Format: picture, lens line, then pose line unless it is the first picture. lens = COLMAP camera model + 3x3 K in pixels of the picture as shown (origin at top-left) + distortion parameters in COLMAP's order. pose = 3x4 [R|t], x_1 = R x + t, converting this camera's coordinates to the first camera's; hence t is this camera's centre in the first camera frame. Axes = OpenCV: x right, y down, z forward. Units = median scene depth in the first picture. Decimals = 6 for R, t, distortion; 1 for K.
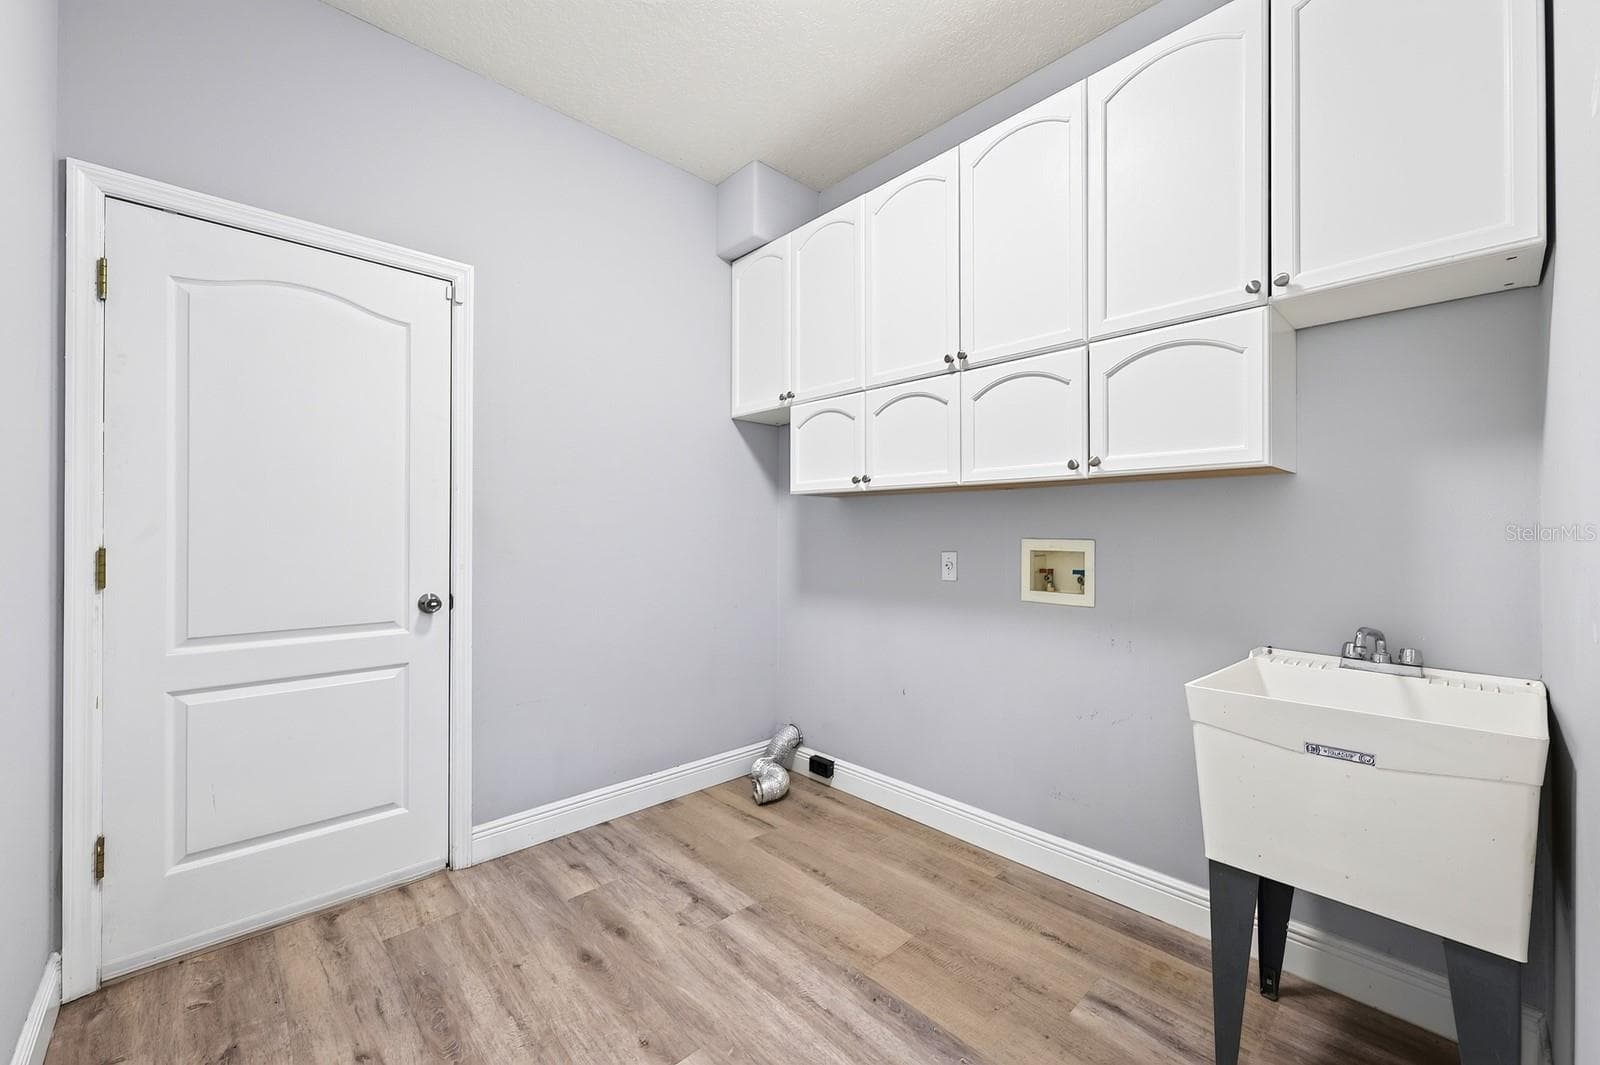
lens RADIAL K [[635.6, 0, 800.0], [0, 635.6, 532.5], [0, 0, 1]] dist [-0.000015, 0.000522]
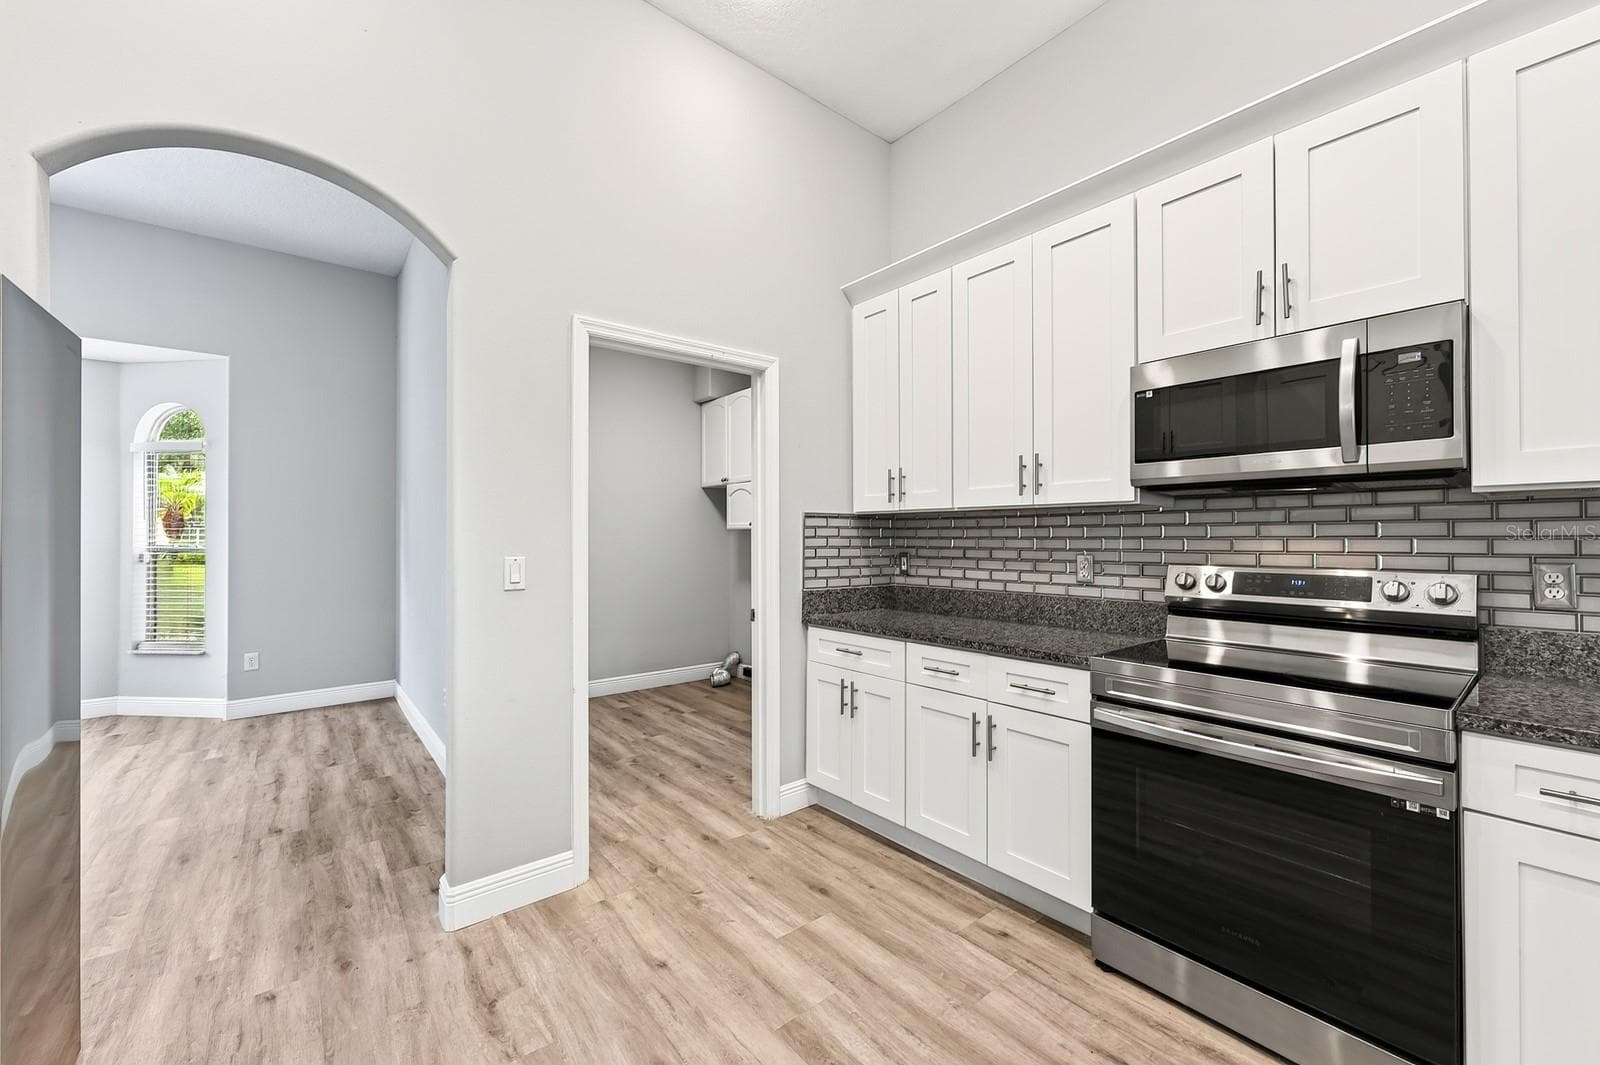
lens RADIAL K [[635.6, 0, 800.0], [0, 635.6, 532.5], [0, 0, 1]] dist [-0.000015, 0.000522]
pose [[0.997843, -0.004519, -0.065491, 0.334301], [0.004423, 0.999989, -0.001605, -0.045025], [0.065498, 0.001312, 0.997852, -0.938327]]
